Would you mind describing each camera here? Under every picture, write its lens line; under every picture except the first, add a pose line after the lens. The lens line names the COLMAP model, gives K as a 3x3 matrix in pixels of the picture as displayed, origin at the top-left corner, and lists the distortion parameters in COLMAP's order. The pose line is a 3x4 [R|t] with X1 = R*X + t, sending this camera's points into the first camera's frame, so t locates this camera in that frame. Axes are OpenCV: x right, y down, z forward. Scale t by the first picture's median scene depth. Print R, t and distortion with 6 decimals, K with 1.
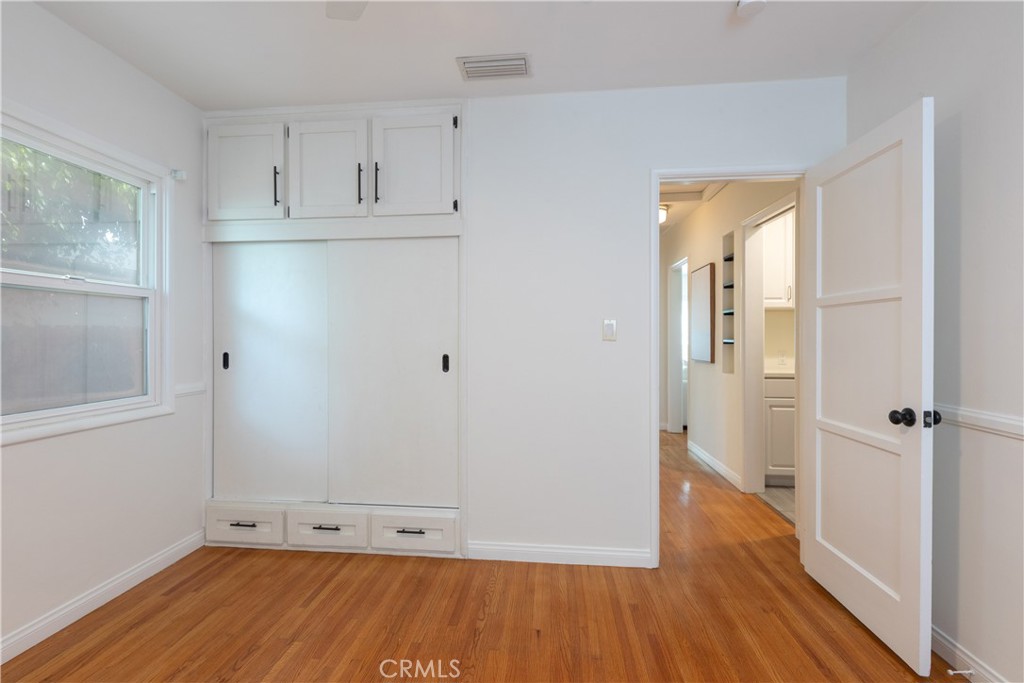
lens RADIAL K [[496.7, 0, 512.1], [0, 496.7, 340.3], [0, 0, 1]] dist [0.027722, -0.000358]
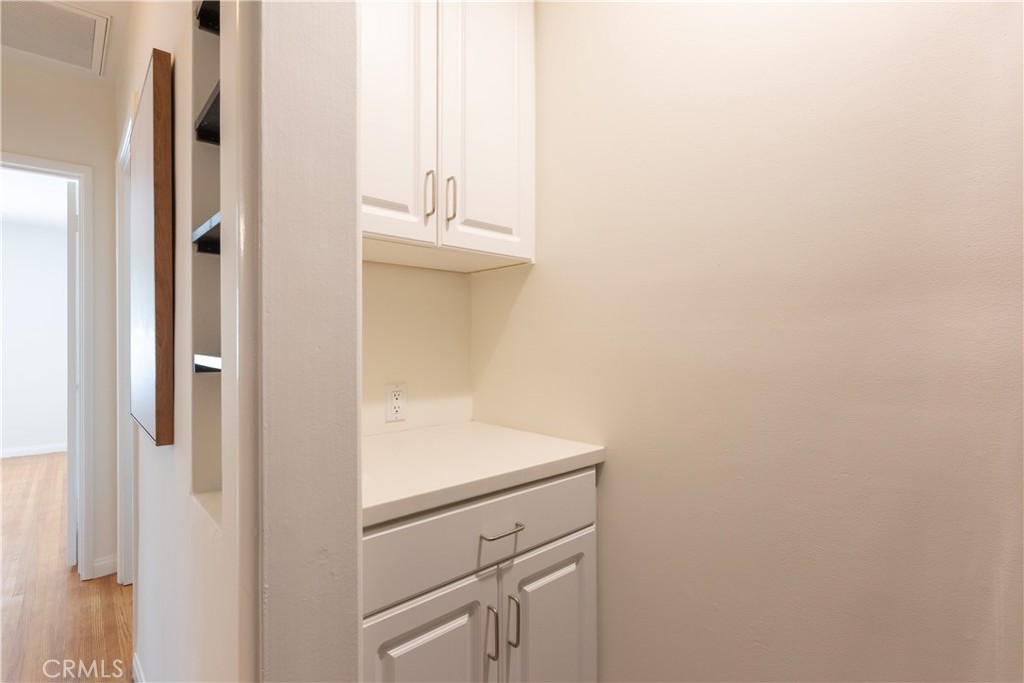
lens RADIAL K [[496.7, 0, 514.7], [0, 496.7, 340.6], [0, 0, 1]] dist [0.027722, -0.000358]
pose [[0.675798, -0.004793, 0.737072, 0.367666], [0.004010, 0.999988, 0.002826, -0.008227], [-0.737076, 0.001046, 0.675809, 0.759072]]
